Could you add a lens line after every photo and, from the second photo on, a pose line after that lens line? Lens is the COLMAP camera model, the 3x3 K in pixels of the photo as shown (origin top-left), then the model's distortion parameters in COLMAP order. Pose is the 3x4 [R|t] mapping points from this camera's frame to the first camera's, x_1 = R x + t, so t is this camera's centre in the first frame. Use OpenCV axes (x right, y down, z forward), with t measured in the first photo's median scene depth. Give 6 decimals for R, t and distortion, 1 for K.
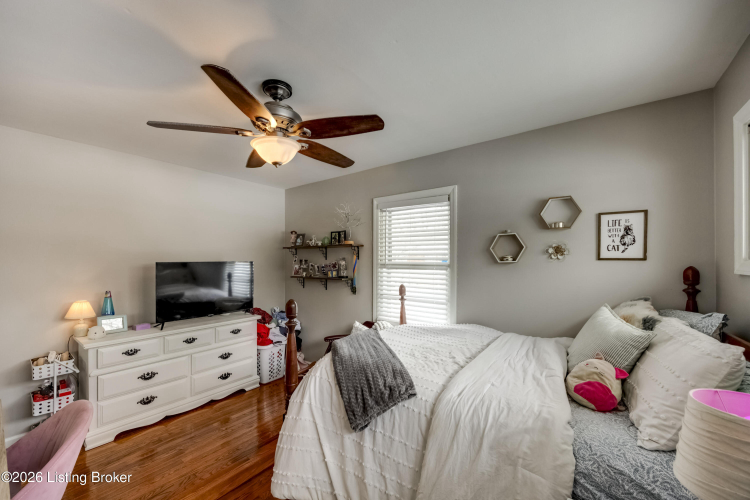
lens RADIAL K [[298.3, 0, 374.3], [0, 298.3, 263.7], [0, 0, 1]] dist [0.000442, 0.000064]
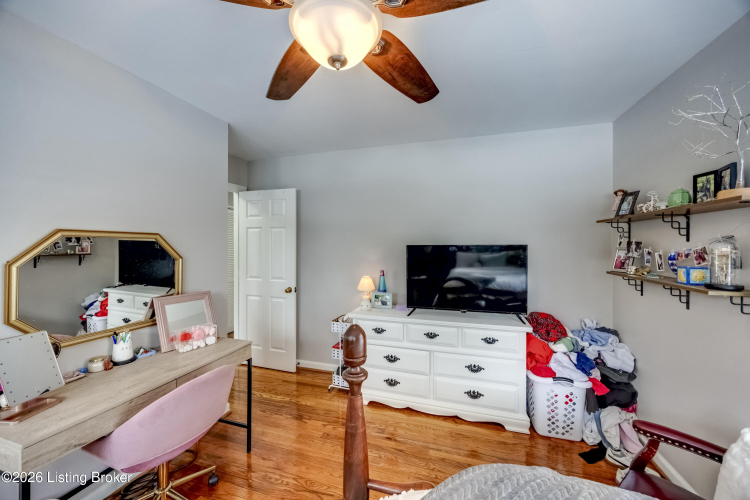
lens RADIAL K [[284.7, 0, 378.3], [0, 284.7, 246.8], [0, 0, 1]] dist [0.001201, 0.000211]
pose [[0.323066, 0.009199, -0.946332, 0.096456], [-0.004551, 0.999956, 0.008166, -0.006927], [0.946365, 0.001668, 0.323094, 0.457311]]
